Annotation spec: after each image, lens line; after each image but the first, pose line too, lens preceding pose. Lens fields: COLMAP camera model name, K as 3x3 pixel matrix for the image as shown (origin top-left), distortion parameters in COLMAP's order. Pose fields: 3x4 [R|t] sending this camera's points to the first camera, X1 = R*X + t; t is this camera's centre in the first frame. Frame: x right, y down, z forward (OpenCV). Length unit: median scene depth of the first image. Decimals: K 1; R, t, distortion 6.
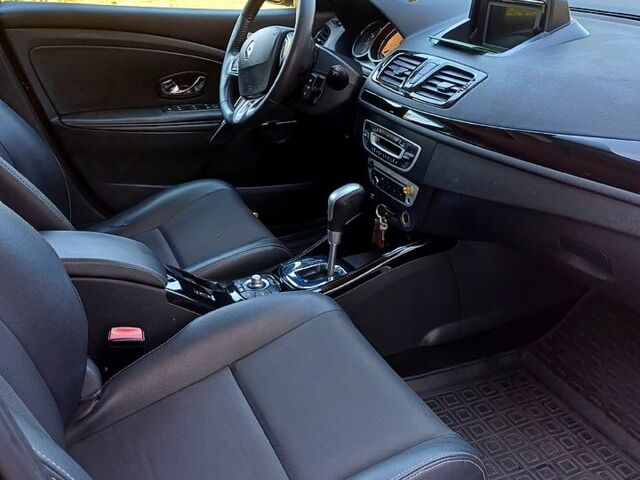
lens RADIAL K [[554.3, 0, 320.0], [0, 554.3, 240.0], [0, 0, 1]] dist [0.035509, 0.001349]
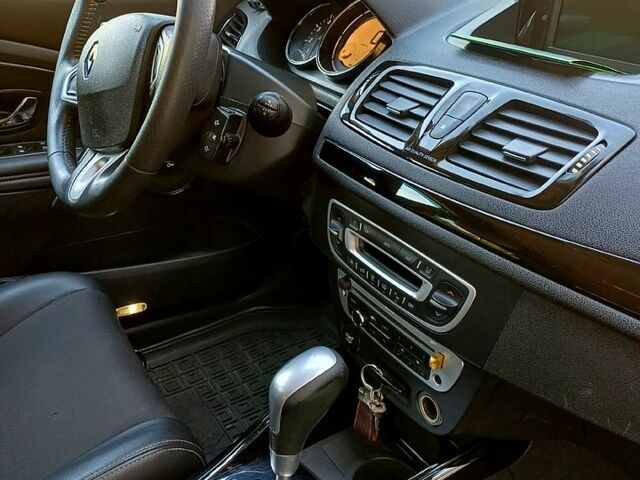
lens RADIAL K [[583.4, 0, 320.0], [0, 583.4, 240.0], [0, 0, 1]] dist [0.033396, -0.006178]
pose [[0.989446, -0.054199, 0.134384, -0.001659], [0.052810, 0.998508, 0.013881, -0.186277], [-0.134936, -0.006638, 0.990832, 0.472329]]
